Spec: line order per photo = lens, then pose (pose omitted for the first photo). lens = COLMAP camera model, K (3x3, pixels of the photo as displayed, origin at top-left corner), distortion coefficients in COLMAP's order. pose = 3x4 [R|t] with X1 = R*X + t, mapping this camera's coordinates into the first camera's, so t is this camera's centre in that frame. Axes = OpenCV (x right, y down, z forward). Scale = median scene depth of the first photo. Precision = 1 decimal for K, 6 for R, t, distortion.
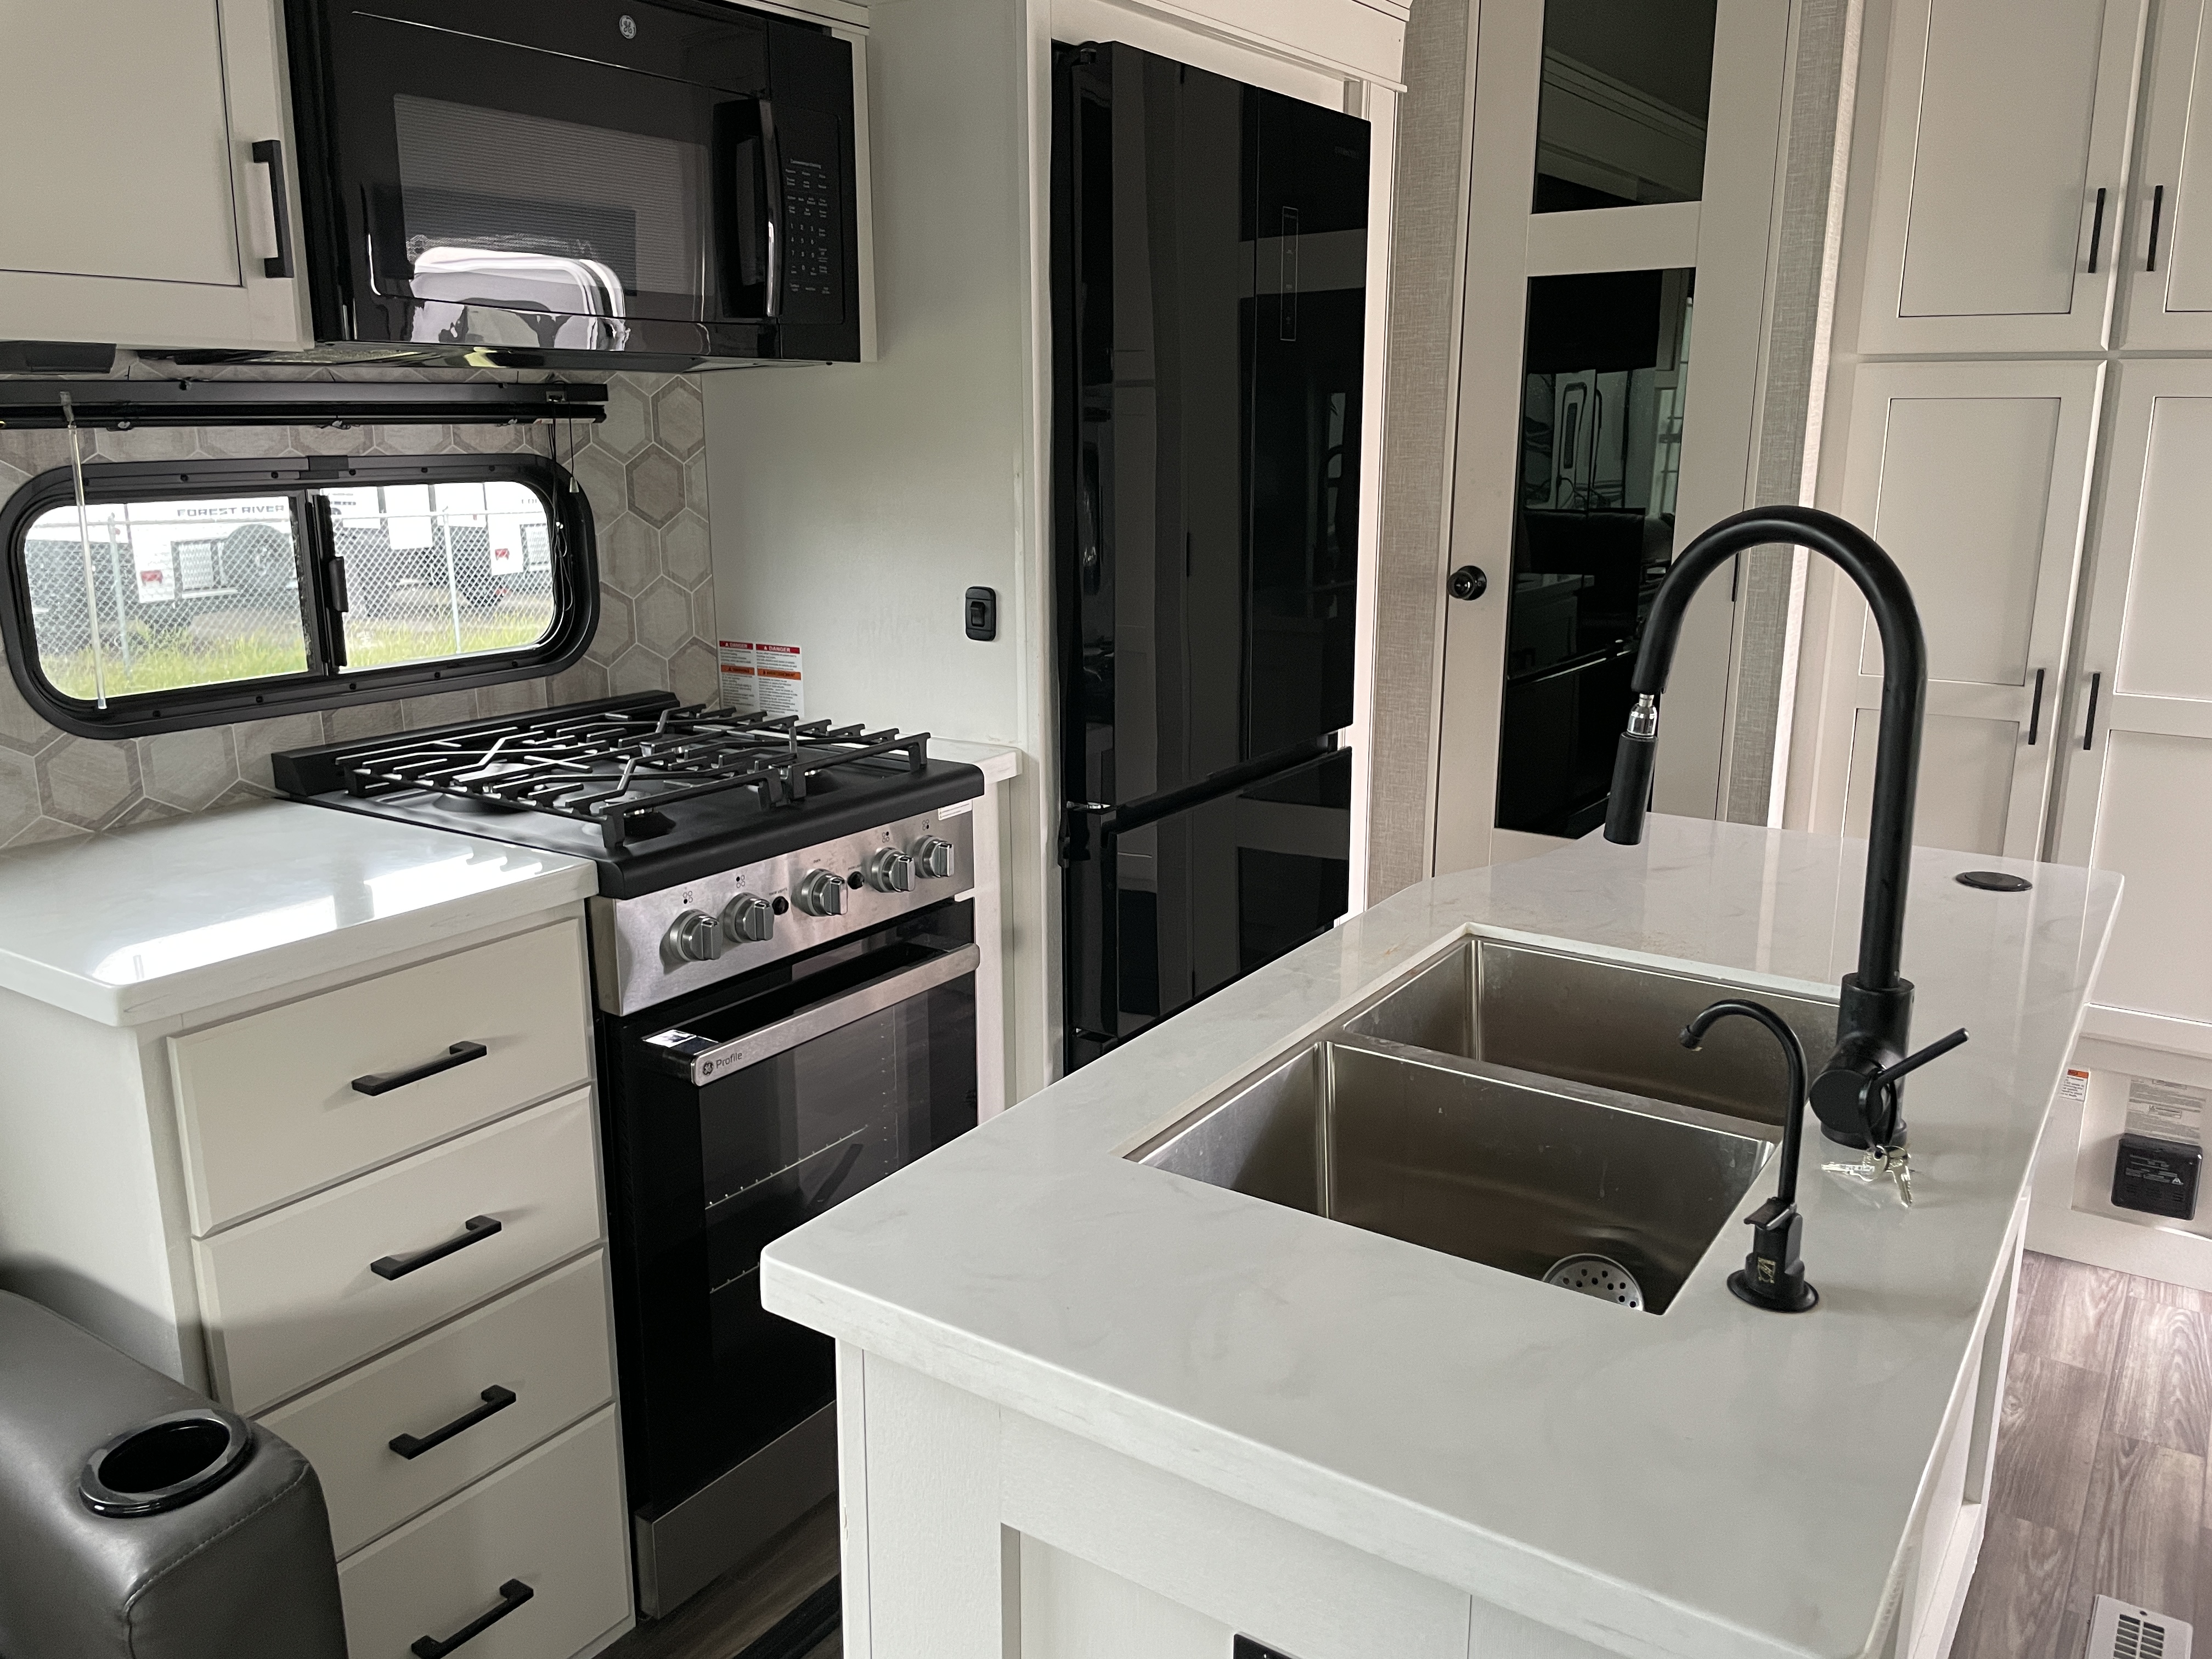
lens RADIAL K [[1684.7, 0, 1078.1], [0, 1684.7, 817.2], [0, 0, 1]] dist [0.087314, -0.126225]
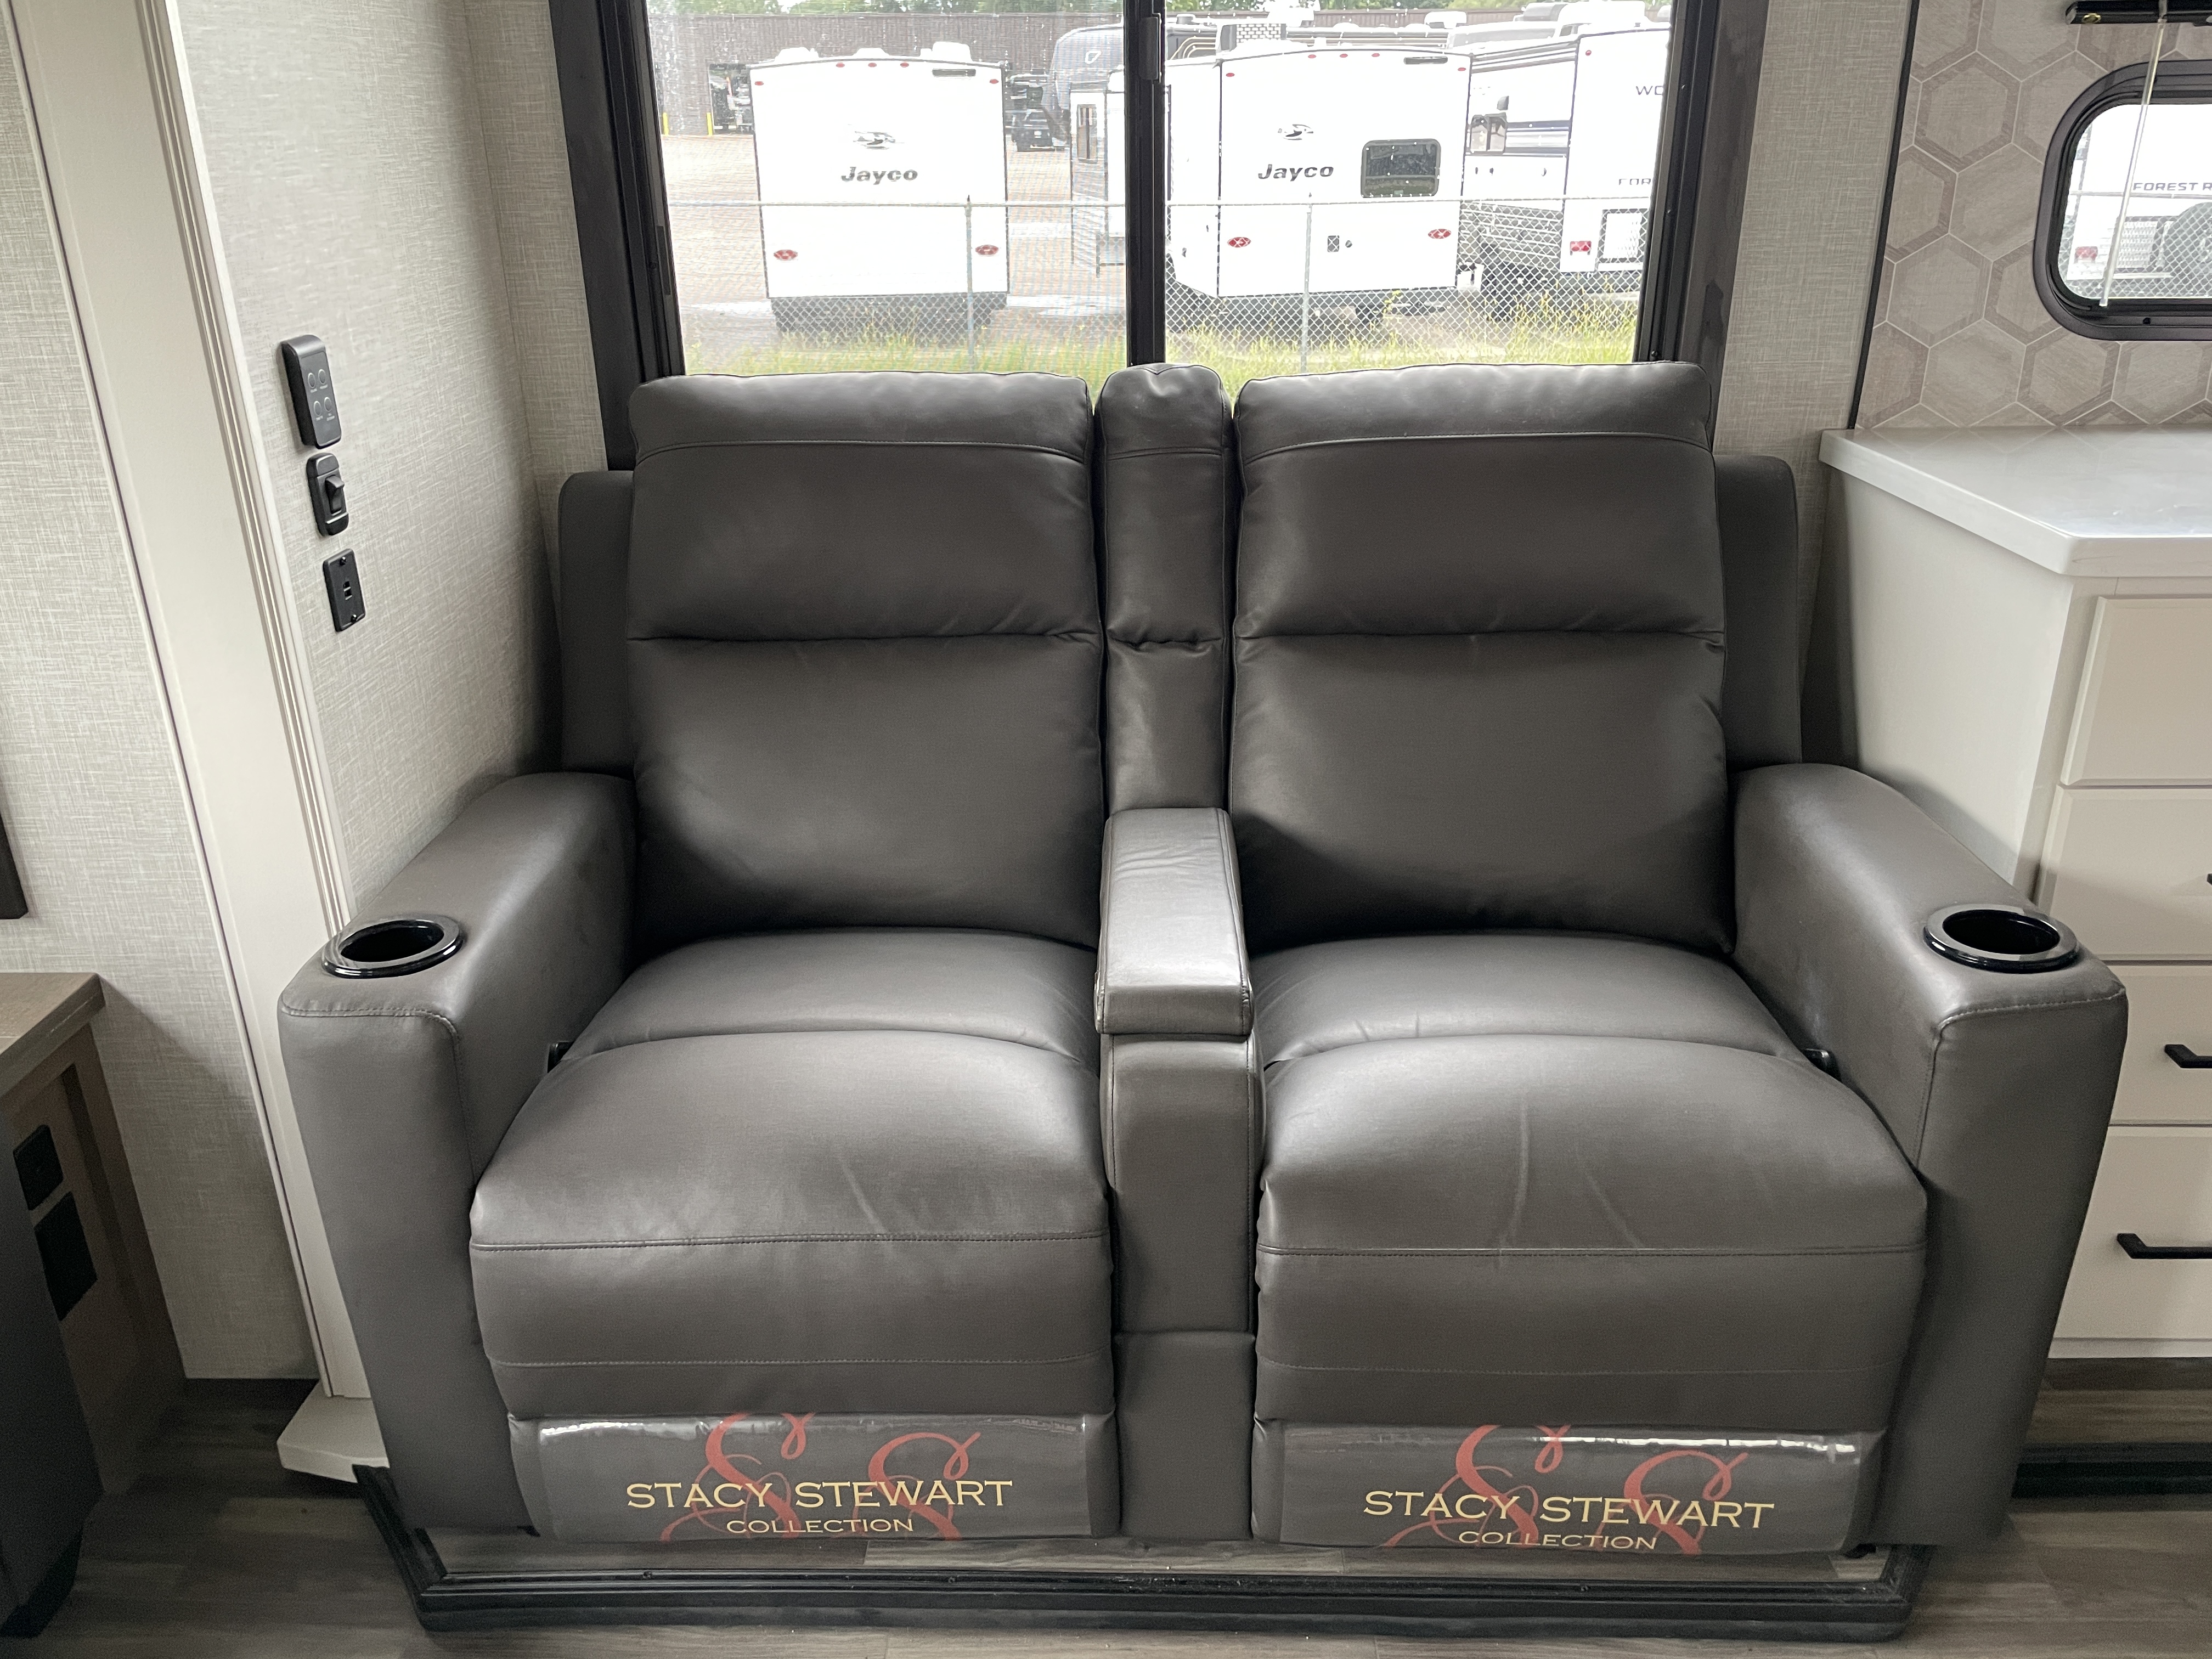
lens RADIAL K [[1684.7, 0, 1078.1], [0, 1684.7, 817.2], [0, 0, 1]] dist [0.087314, -0.126225]
pose [[0.542061, 0.313841, -0.779534, 0.001885], [-0.176112, 0.949469, 0.259795, 0.064420], [0.821678, -0.003540, 0.569941, -0.099418]]
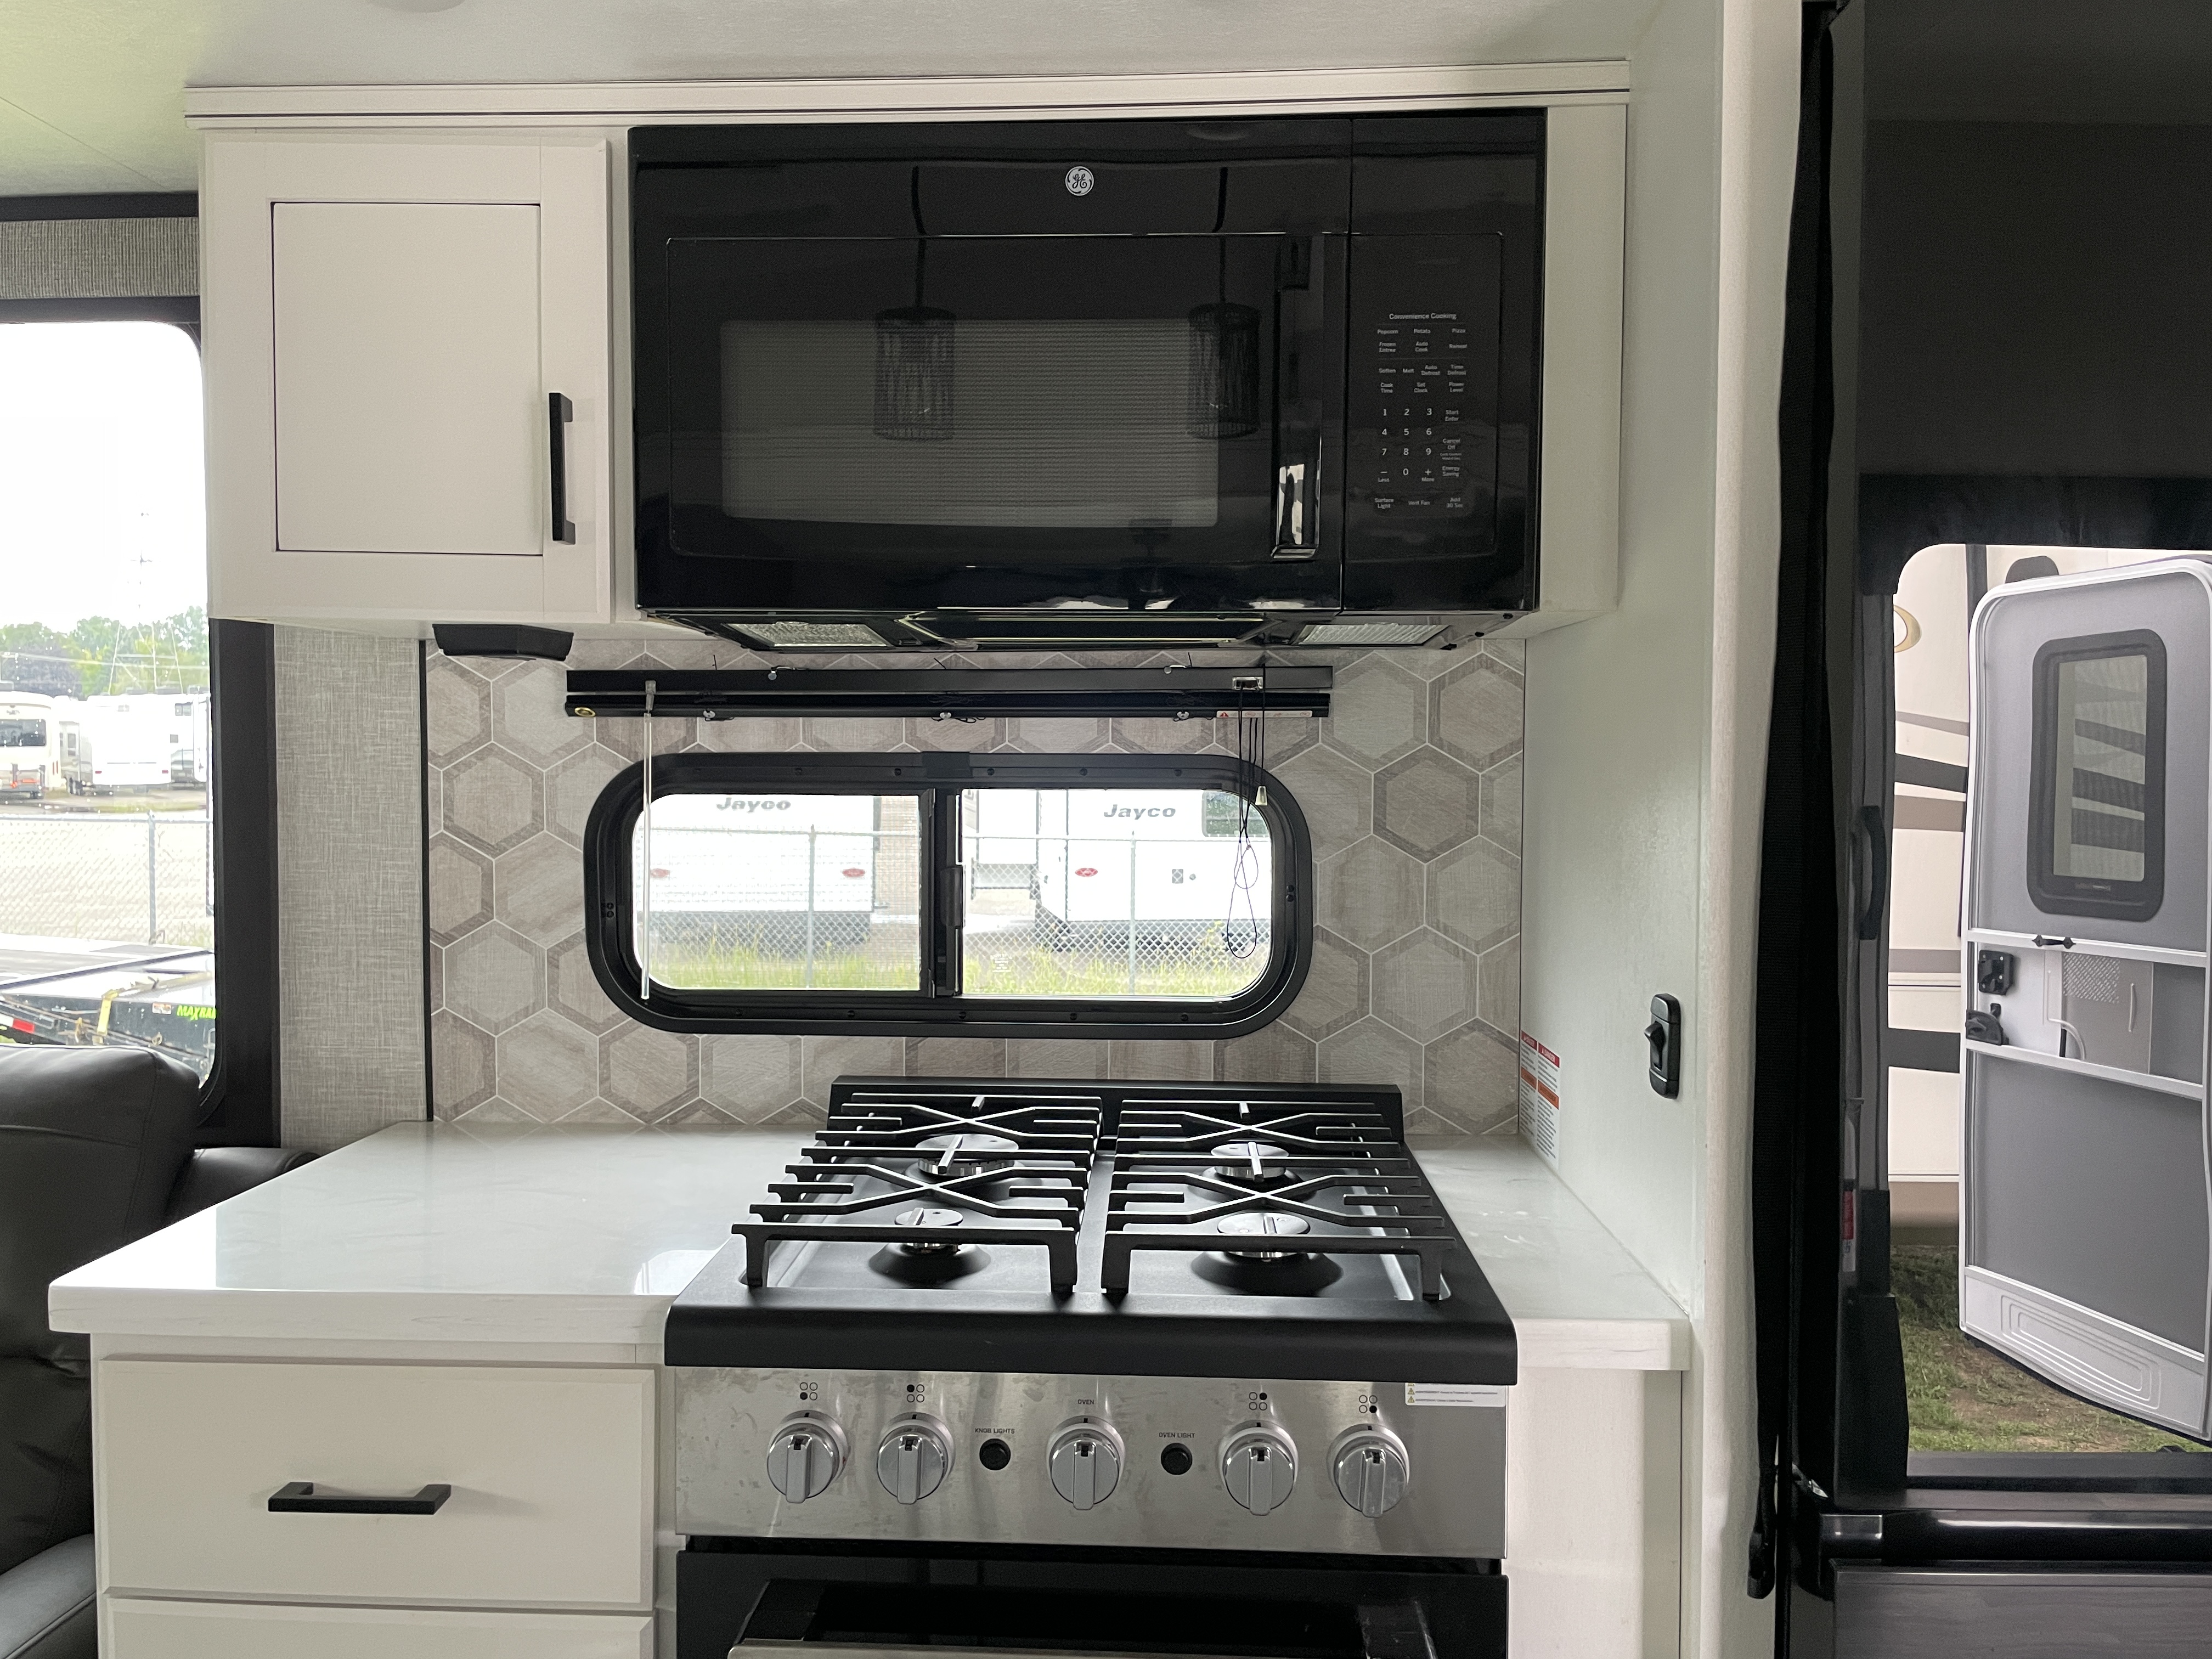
lens RADIAL K [[1684.7, 0, 1078.1], [0, 1684.7, 817.2], [0, 0, 1]] dist [0.087314, -0.126225]
pose [[0.527826, 0.038173, -0.848494, 0.331141], [-0.202907, 0.975731, -0.082326, -0.119724], [0.824760, 0.215620, 0.522762, 0.602974]]
